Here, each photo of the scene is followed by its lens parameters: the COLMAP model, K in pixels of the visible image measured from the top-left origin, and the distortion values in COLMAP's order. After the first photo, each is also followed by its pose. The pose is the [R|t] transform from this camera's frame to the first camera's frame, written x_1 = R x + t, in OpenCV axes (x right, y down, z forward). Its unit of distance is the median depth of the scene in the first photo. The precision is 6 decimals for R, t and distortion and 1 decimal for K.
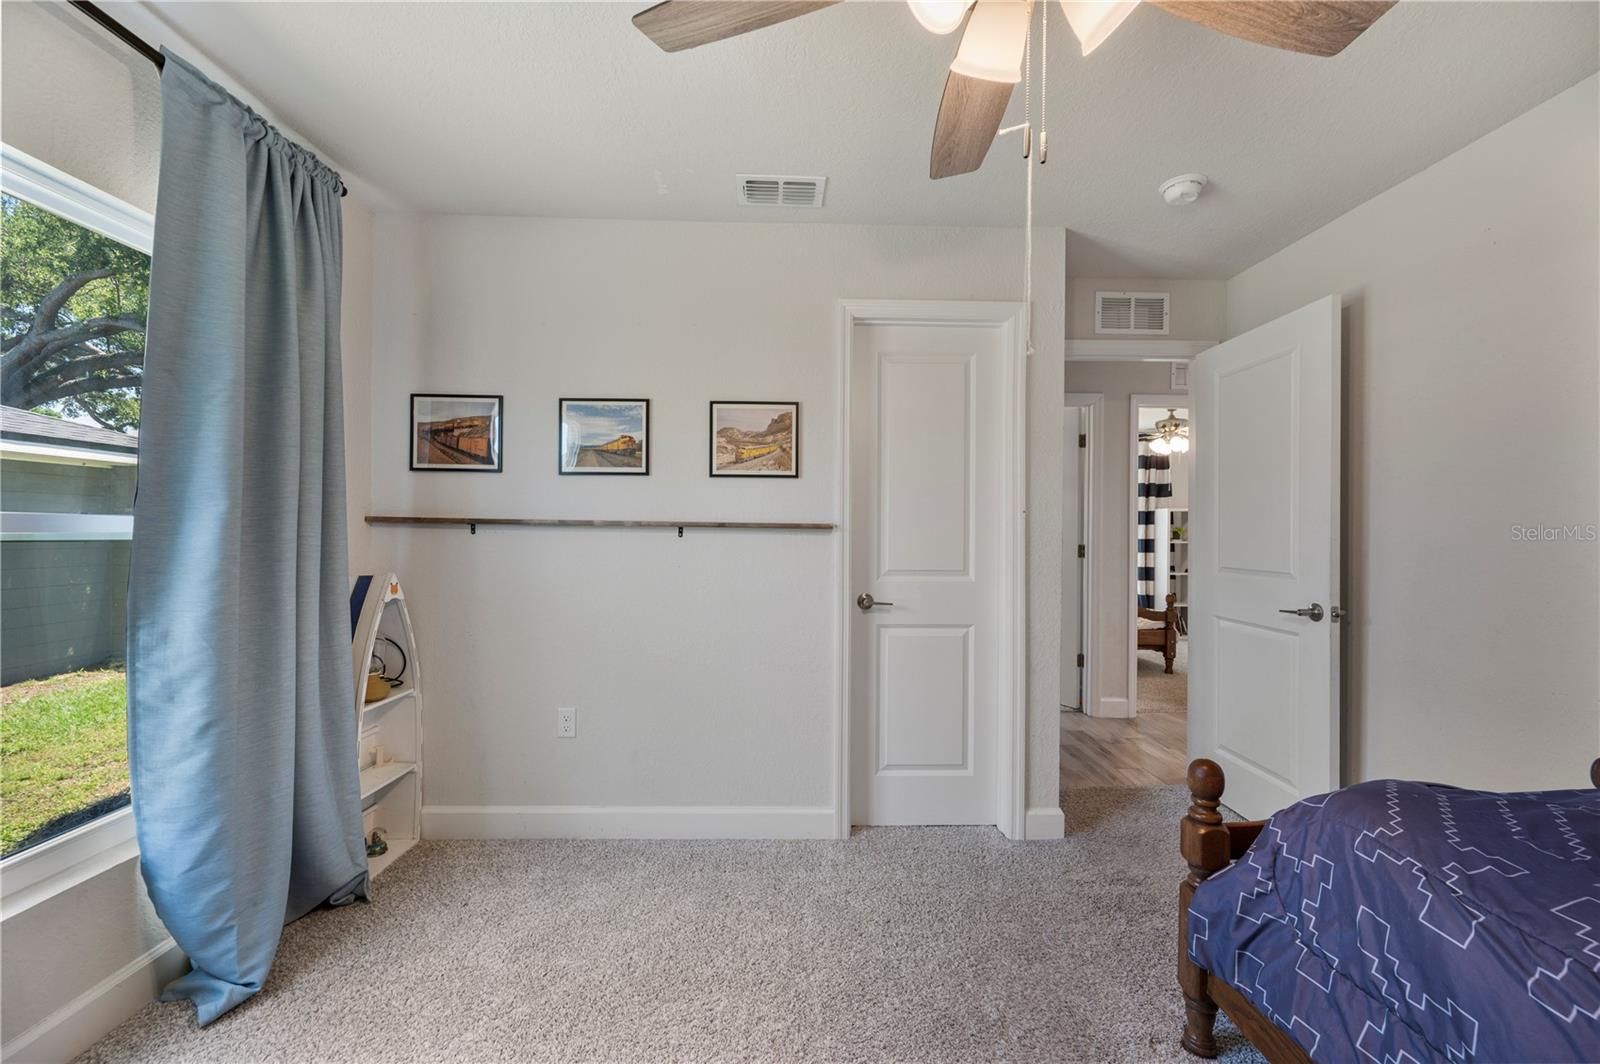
lens RADIAL K [[649.6, 0, 812.3], [0, 649.6, 543.3], [0, 0, 1]] dist [-0.001145, -0.000029]
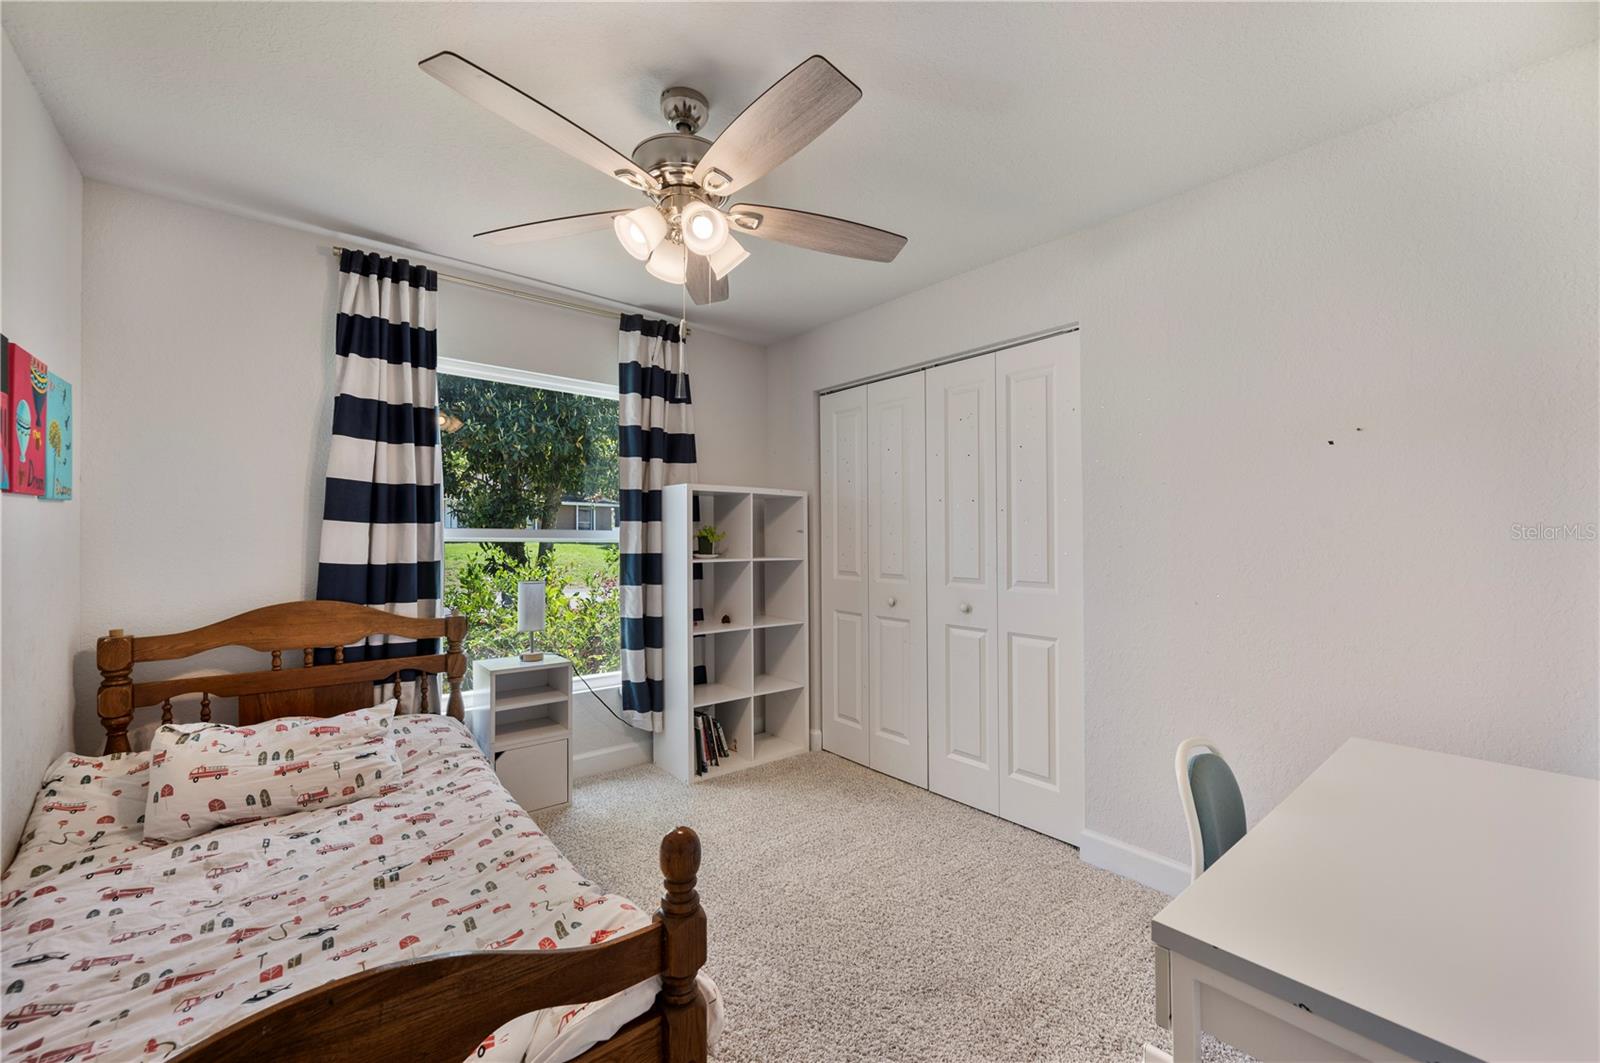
lens RADIAL K [[649.6, 0, 807.1], [0, 649.6, 532.4], [0, 0, 1]] dist [-0.001145, -0.000029]
pose [[0.785831, -0.001031, 0.618440, 0.329889], [0.012961, 0.999806, -0.014802, -0.013187], [-0.618305, 0.019647, 0.785693, 0.588443]]
